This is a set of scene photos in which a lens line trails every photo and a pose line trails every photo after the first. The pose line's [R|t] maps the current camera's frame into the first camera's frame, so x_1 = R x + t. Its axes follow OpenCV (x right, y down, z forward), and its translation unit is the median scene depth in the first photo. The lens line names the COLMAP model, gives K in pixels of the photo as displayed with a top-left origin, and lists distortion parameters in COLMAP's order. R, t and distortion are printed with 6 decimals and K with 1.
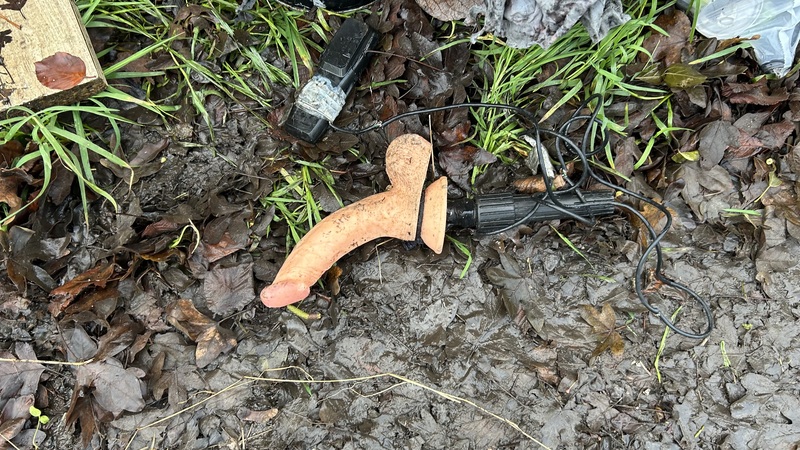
lens RADIAL K [[617.0, 0, 400.4], [0, 617.0, 224.7], [0, 0, 1]] dist [0.028174, -0.000819]
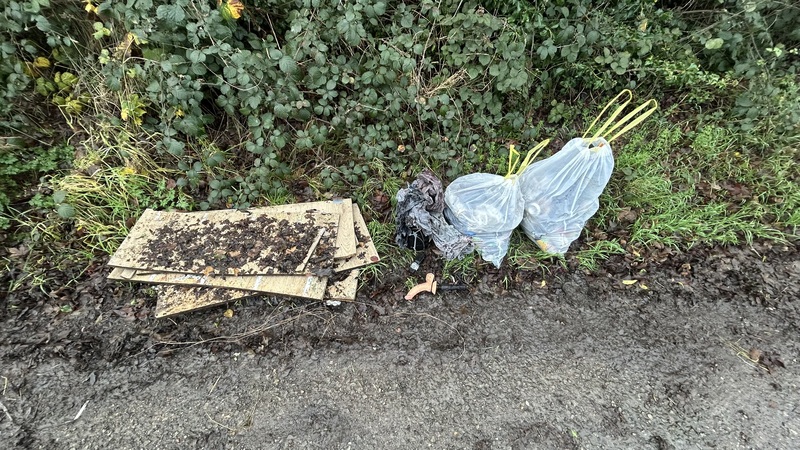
lens RADIAL K [[330.1, 0, 400.5], [0, 330.1, 225.2], [0, 0, 1]] dist [0.000140, 0.000000]
pose [[0.997031, 0.065426, -0.040594, -0.166513], [-0.075402, 0.936403, -0.342729, 0.508454], [0.015589, 0.344773, 0.938557, -2.041408]]
